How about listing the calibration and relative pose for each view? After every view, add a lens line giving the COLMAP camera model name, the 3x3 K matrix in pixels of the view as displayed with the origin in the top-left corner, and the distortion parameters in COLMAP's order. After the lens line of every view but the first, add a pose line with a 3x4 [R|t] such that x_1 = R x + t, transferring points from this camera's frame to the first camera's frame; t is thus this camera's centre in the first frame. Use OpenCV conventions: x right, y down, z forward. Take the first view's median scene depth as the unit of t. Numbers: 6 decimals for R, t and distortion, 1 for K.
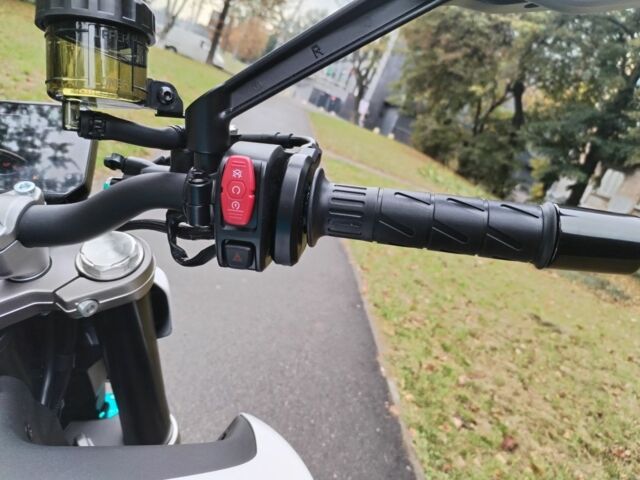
lens RADIAL K [[468.7, 0, 320.0], [0, 468.7, 240.0], [0, 0, 1]] dist [0.006525, 0.000769]
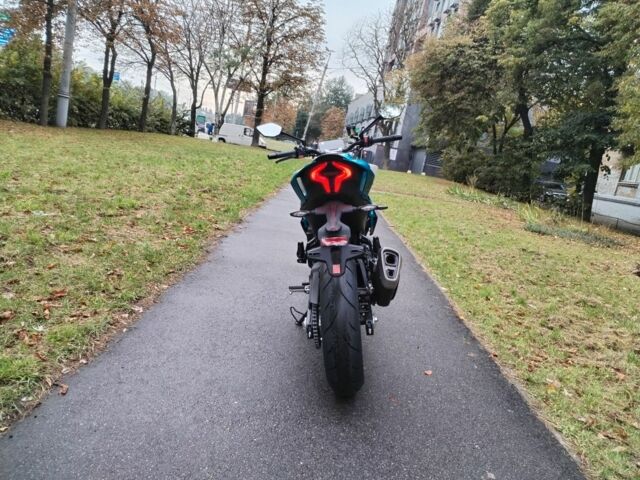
lens RADIAL K [[500.9, 0, 320.0], [0, 500.9, 240.0], [0, 0, 1]] dist [0.064932, -0.000976]
pose [[0.977821, -0.189785, -0.088592, -0.013047], [0.175566, 0.973369, -0.147411, 0.077193], [0.114209, 0.128587, 0.985100, -0.216504]]
